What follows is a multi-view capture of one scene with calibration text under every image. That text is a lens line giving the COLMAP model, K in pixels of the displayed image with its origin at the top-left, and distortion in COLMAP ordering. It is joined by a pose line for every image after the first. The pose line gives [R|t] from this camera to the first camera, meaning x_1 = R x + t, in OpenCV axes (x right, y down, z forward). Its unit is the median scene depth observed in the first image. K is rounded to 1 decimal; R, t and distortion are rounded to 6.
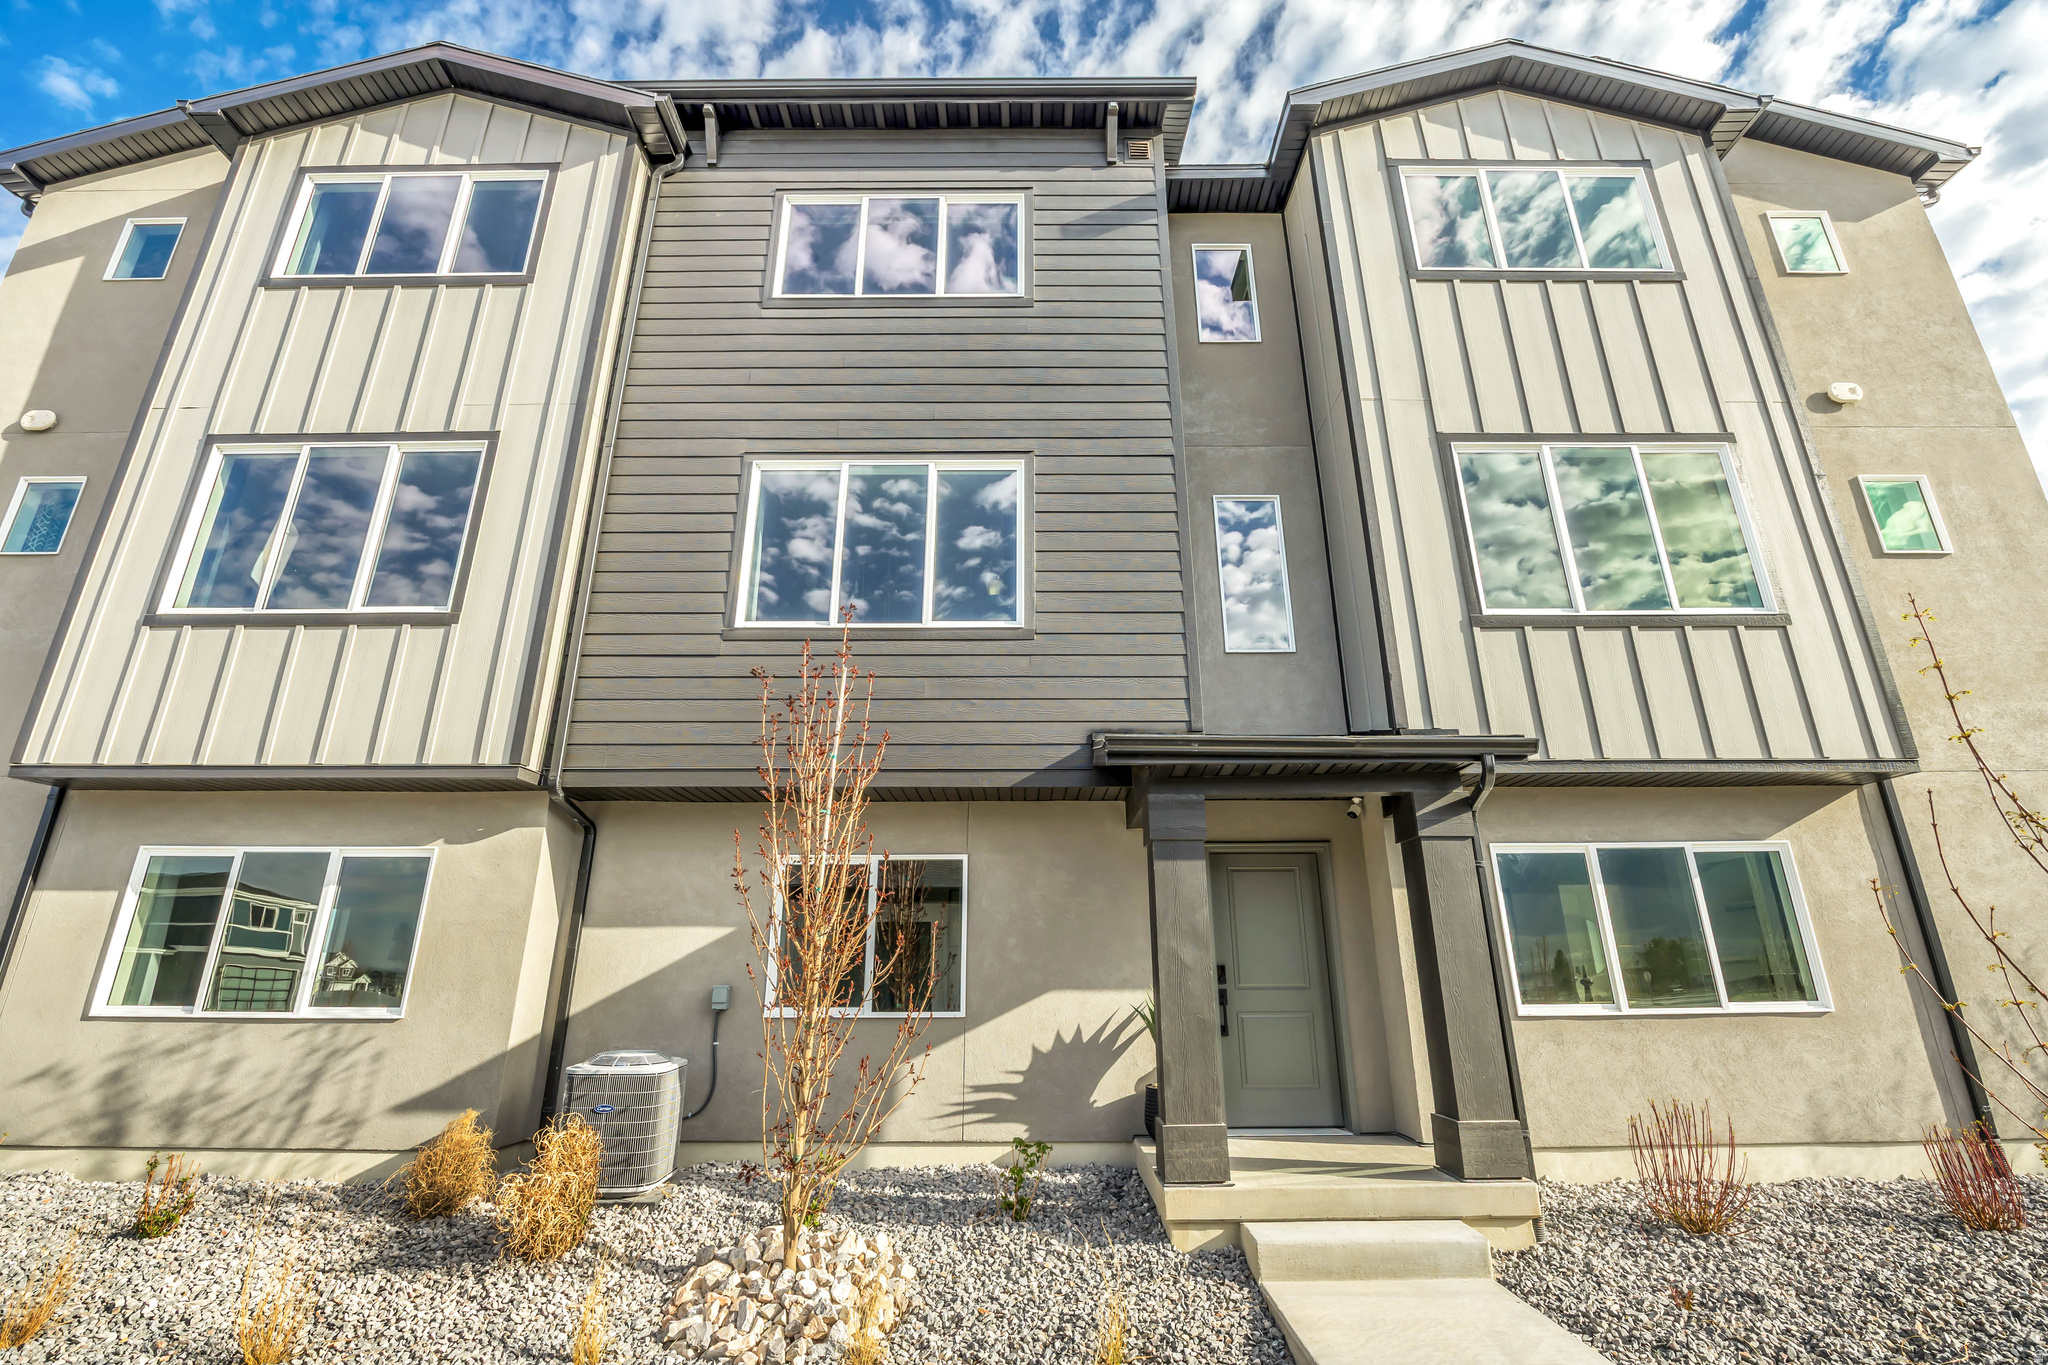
lens RADIAL K [[890.8, 0, 1031.7], [0, 890.8, 680.5], [0, 0, 1]] dist [-0.015985, 0.000009]
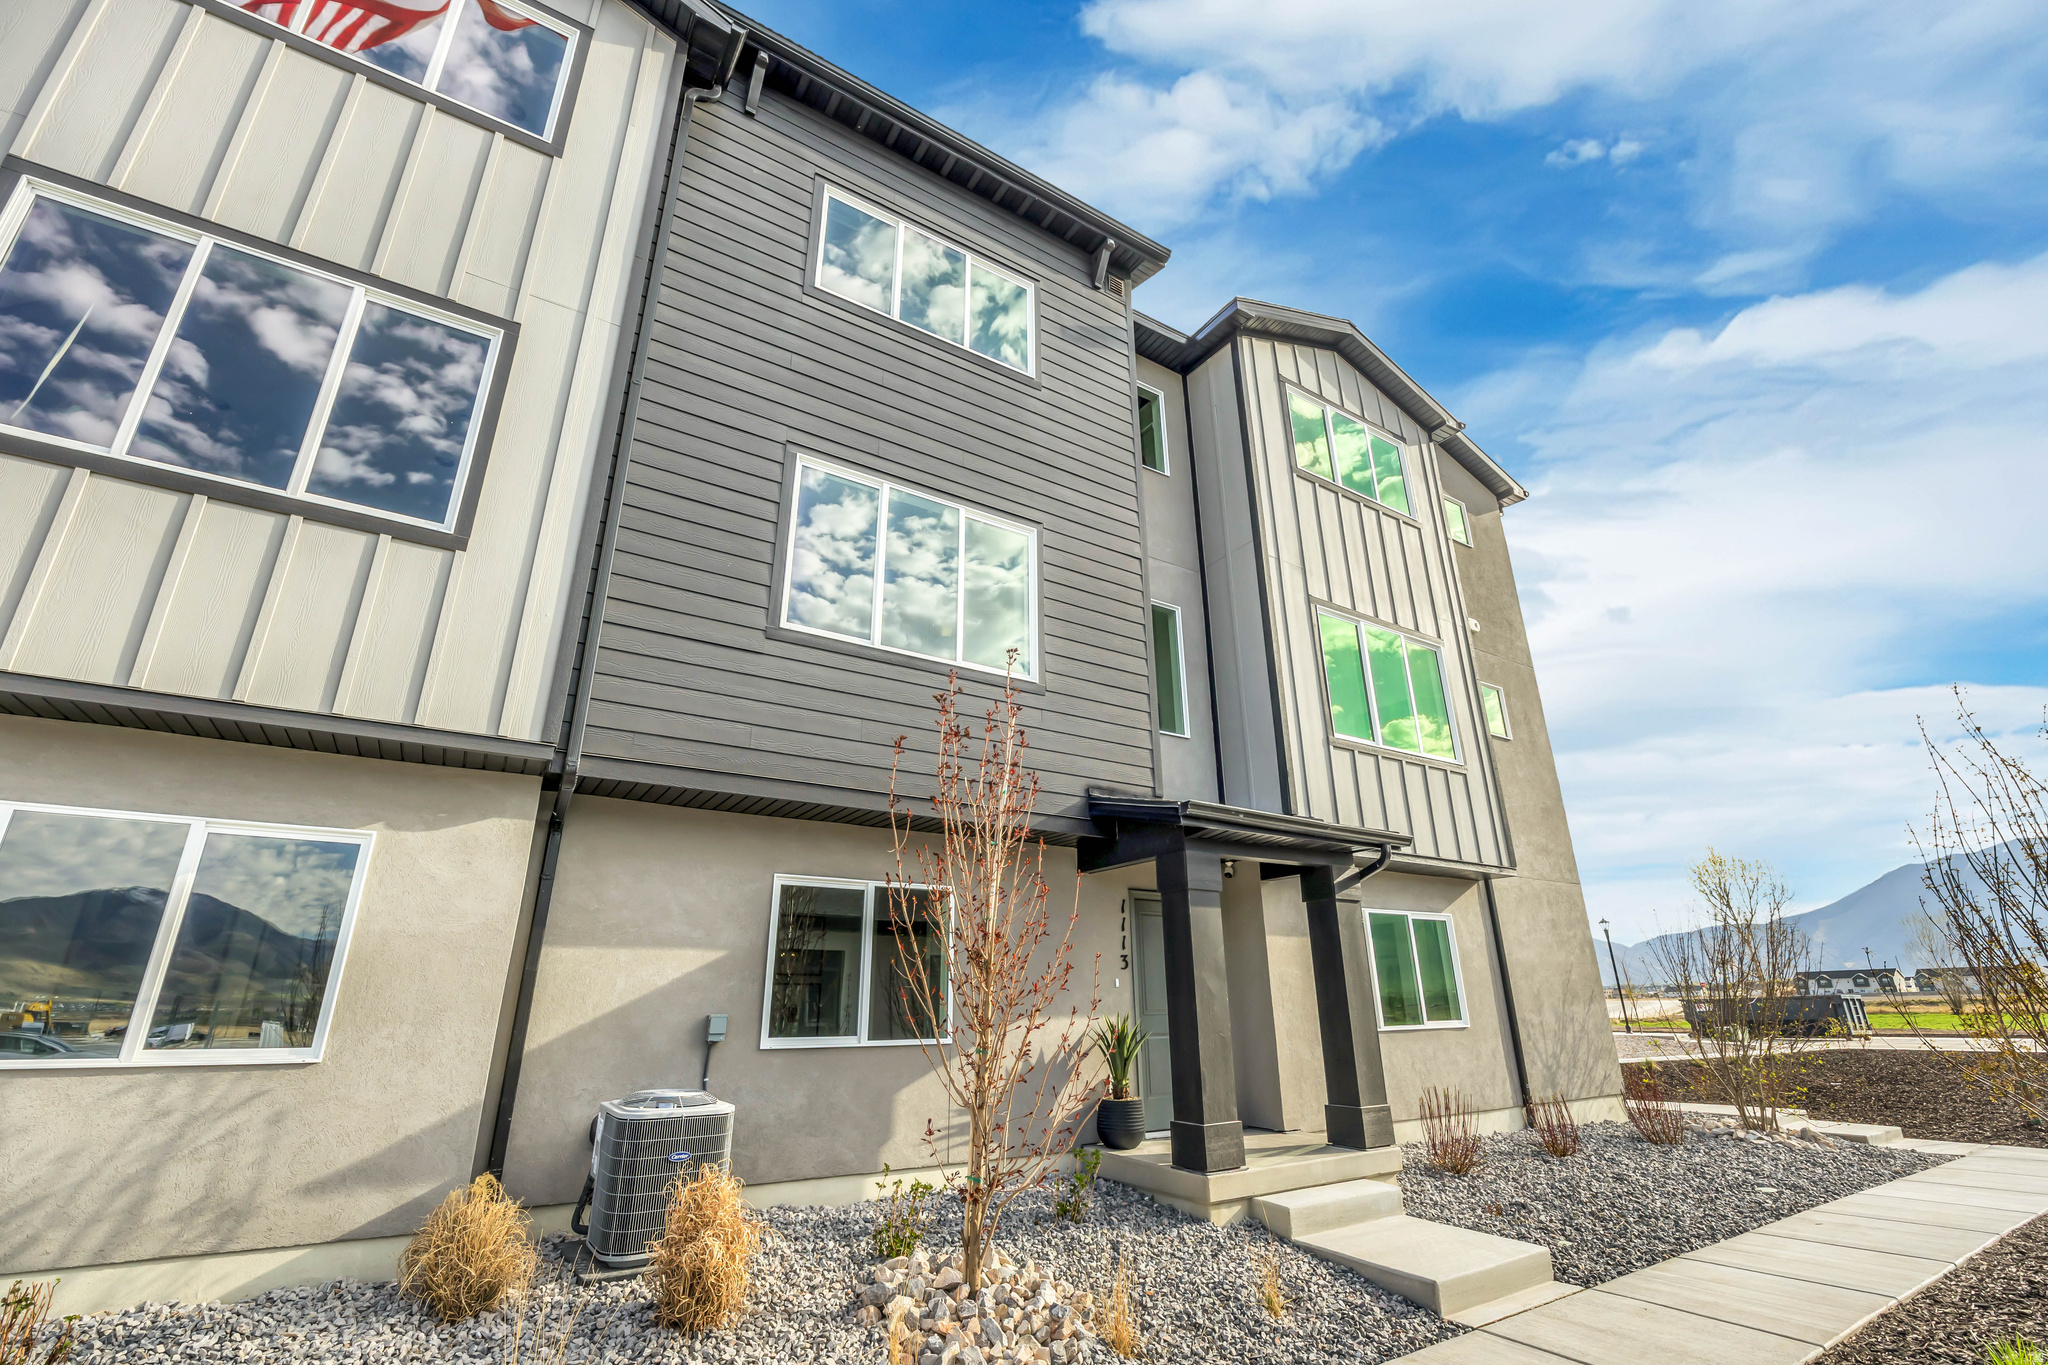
lens RADIAL K [[890.8, 0, 1031.7], [0, 890.8, 680.5], [0, 0, 1]] dist [-0.015985, 0.000009]
pose [[0.840401, 0.183780, 0.509853, -0.606088], [-0.165746, 0.982831, -0.081064, 0.028833], [-0.515998, -0.016380, 0.856433, 0.065815]]
